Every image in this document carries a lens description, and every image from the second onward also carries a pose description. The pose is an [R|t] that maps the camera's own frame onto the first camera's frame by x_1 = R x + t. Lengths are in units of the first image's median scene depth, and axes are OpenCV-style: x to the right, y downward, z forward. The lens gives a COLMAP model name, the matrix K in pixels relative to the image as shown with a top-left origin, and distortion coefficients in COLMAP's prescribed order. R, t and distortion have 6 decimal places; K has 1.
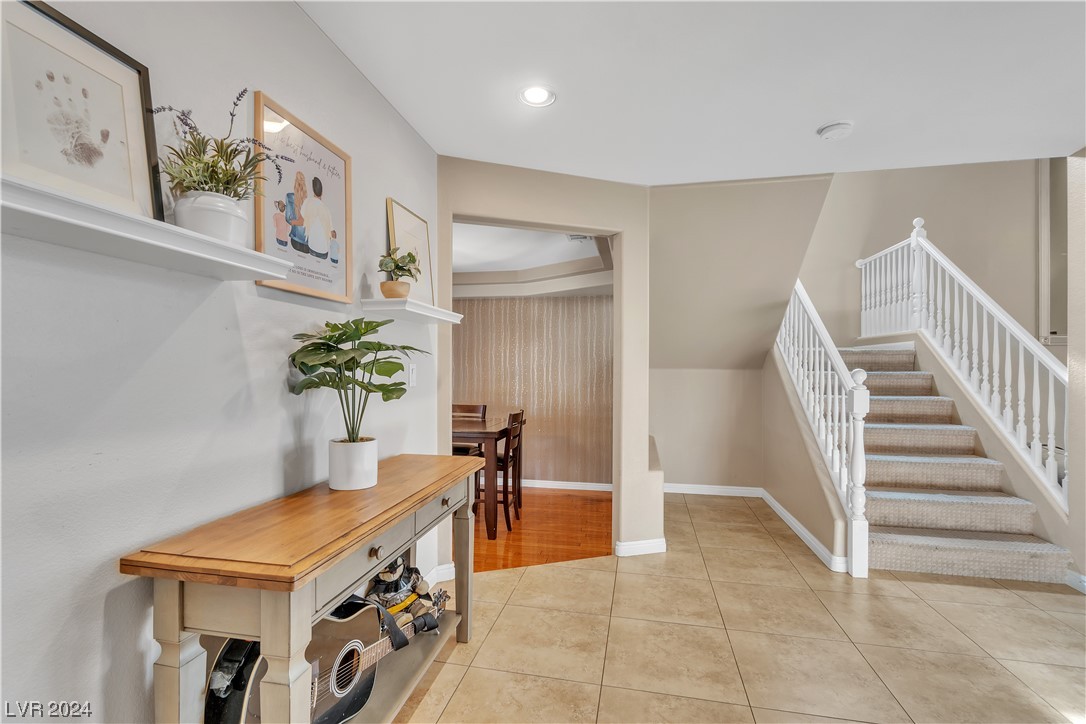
lens RADIAL K [[484.8, 0, 541.1], [0, 484.8, 364.4], [0, 0, 1]] dist [0.000213, -0.000079]
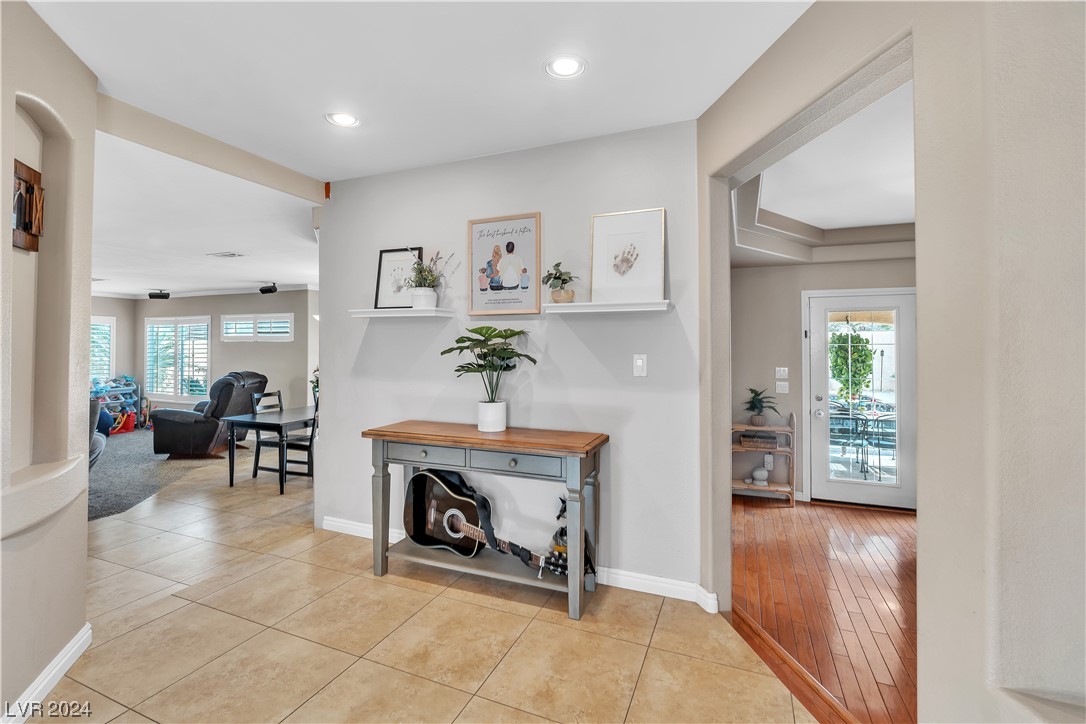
lens RADIAL K [[484.8, 0, 543.2], [0, 484.8, 343.3], [0, 0, 1]] dist [0.000213, -0.000079]
pose [[-0.191986, -0.012601, -0.981317, 1.180367], [0.001471, 0.999913, -0.013128, -0.019088], [0.981397, -0.003964, -0.191951, 1.490187]]
